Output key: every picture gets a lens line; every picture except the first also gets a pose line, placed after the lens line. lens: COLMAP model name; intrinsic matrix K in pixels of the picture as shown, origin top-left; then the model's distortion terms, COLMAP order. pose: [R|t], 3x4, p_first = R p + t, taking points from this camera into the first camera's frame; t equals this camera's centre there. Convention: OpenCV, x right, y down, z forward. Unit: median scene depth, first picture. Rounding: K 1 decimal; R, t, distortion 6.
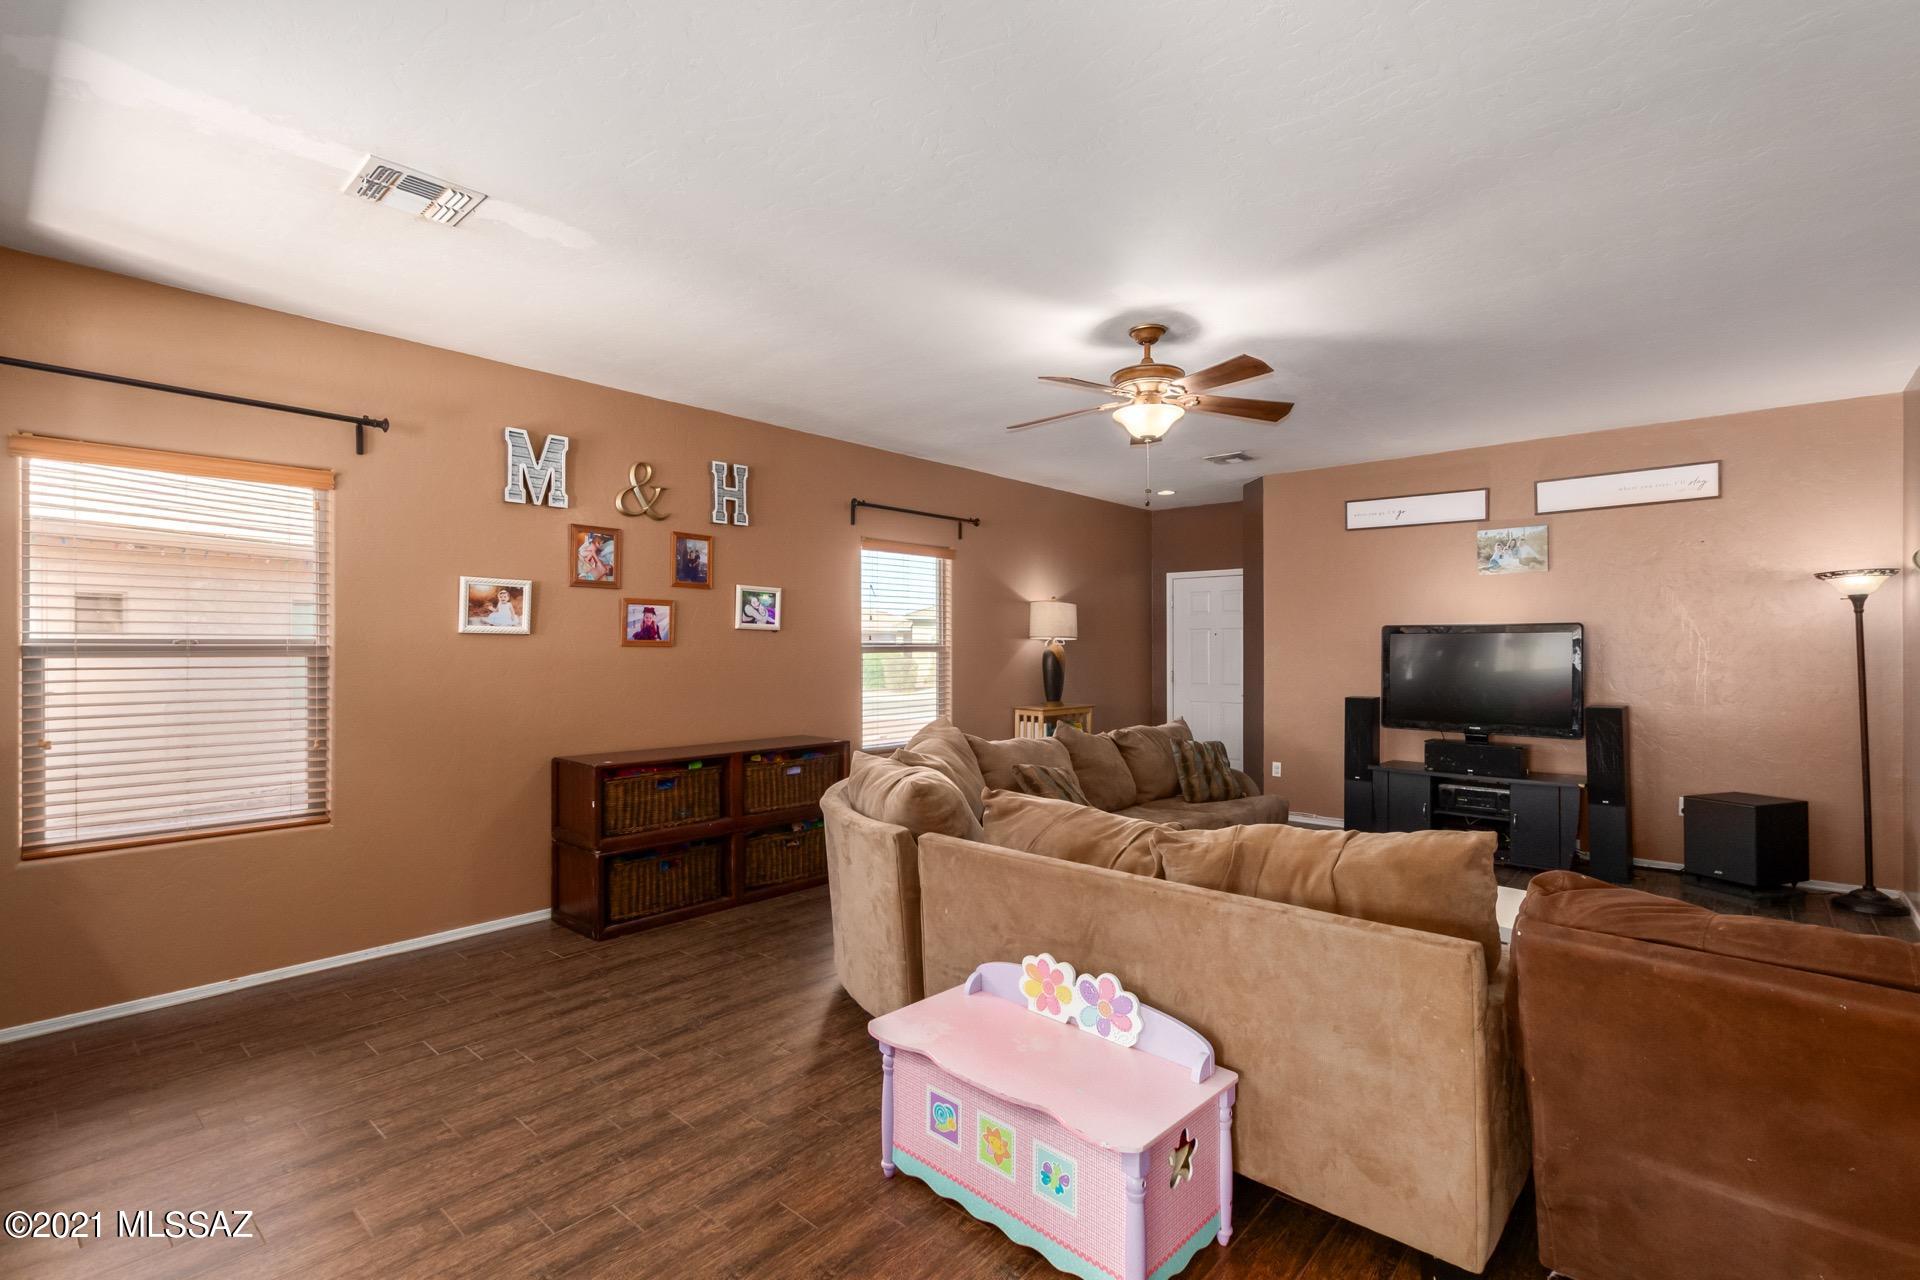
lens RADIAL K [[880.3, 0, 963.9], [0, 880.3, 644.5], [0, 0, 1]] dist [-0.004455, -0.000607]
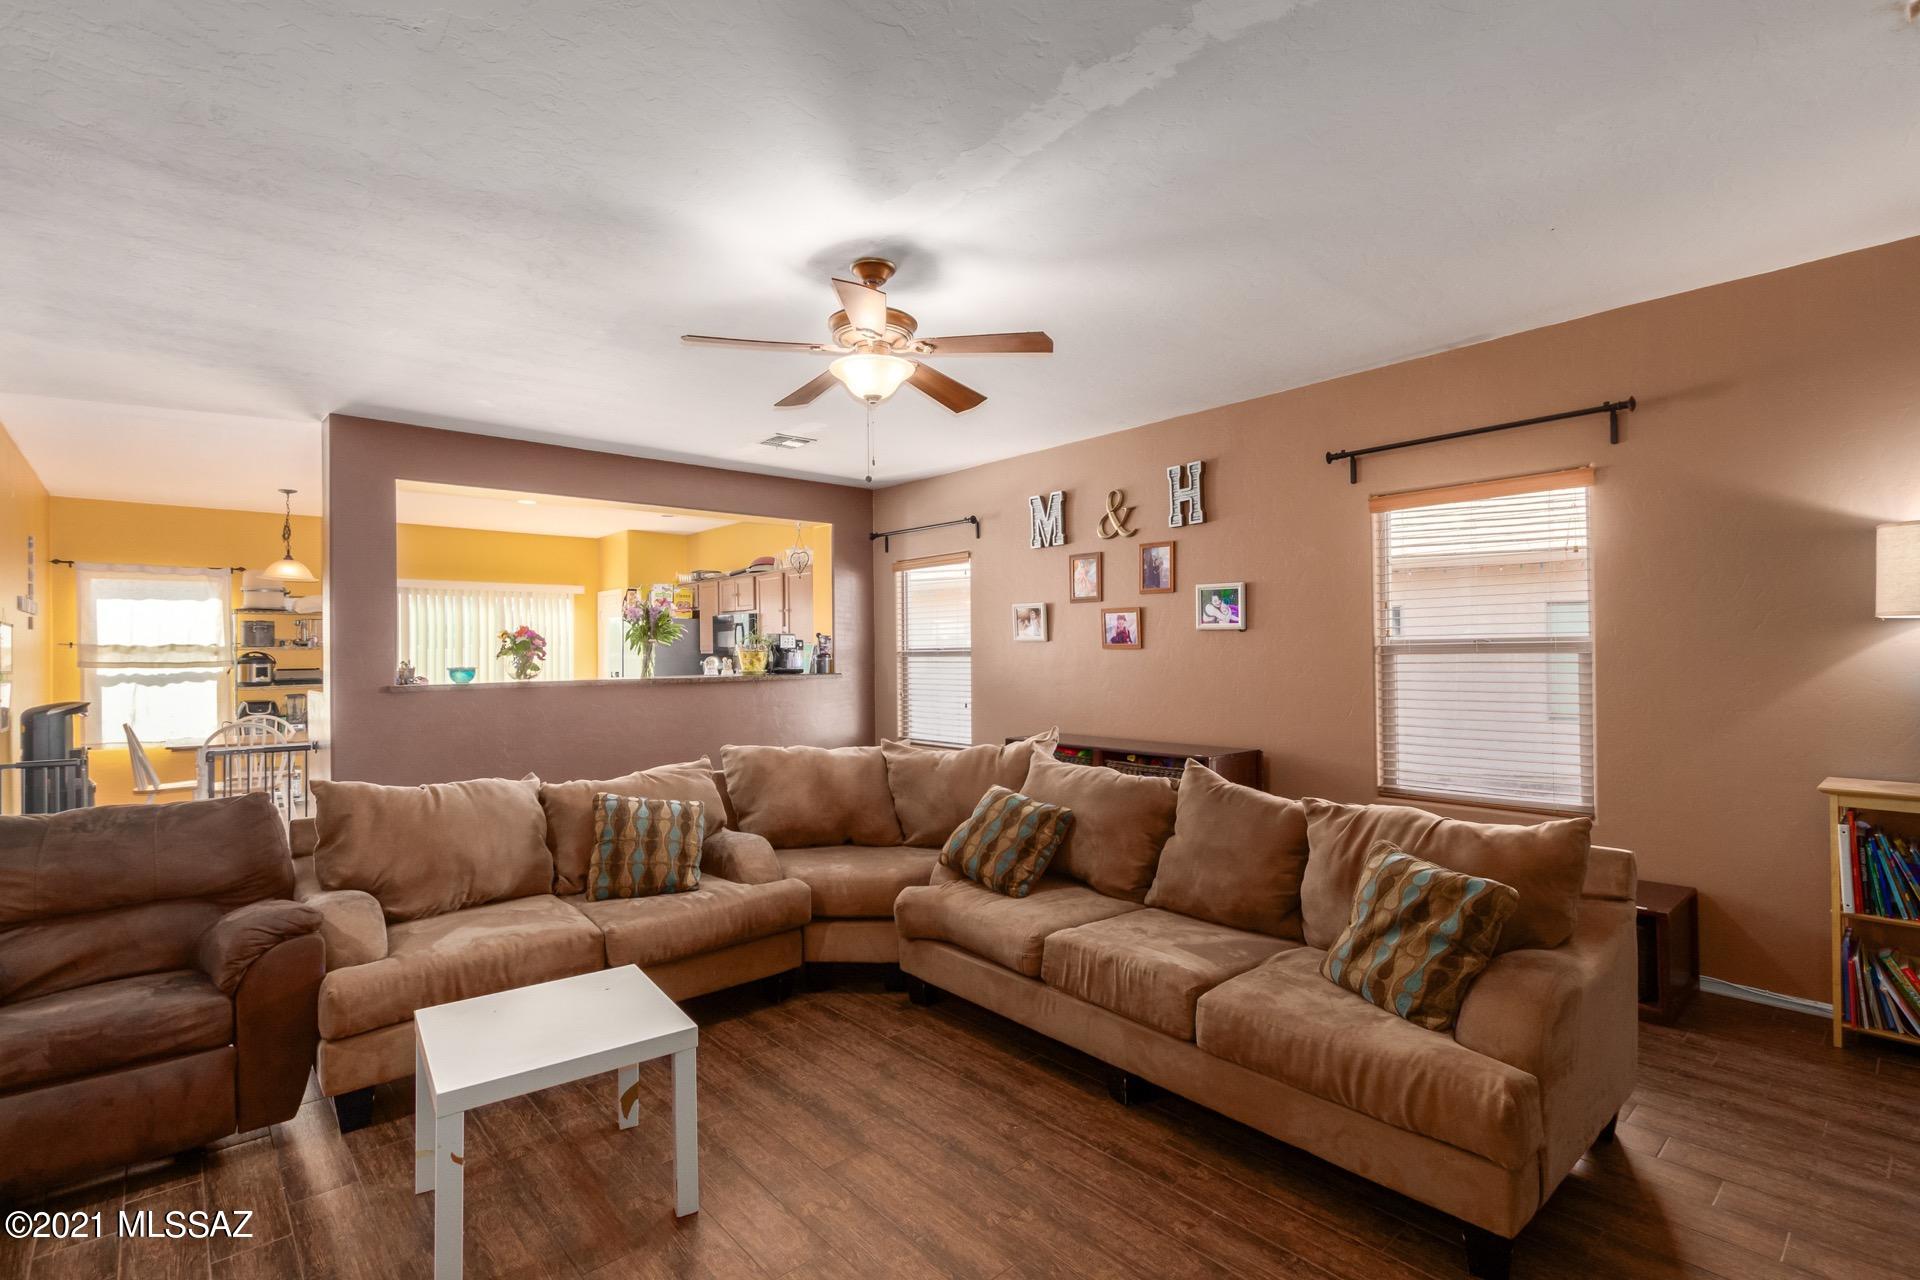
lens RADIAL K [[880.3, 0, 962.3], [0, 880.3, 642.7], [0, 0, 1]] dist [-0.004455, -0.000607]
pose [[-0.114785, -0.007914, -0.993359, 0.765207], [0.014233, 0.999853, -0.009610, 0.002136], [0.993288, -0.015242, -0.114656, 0.880632]]
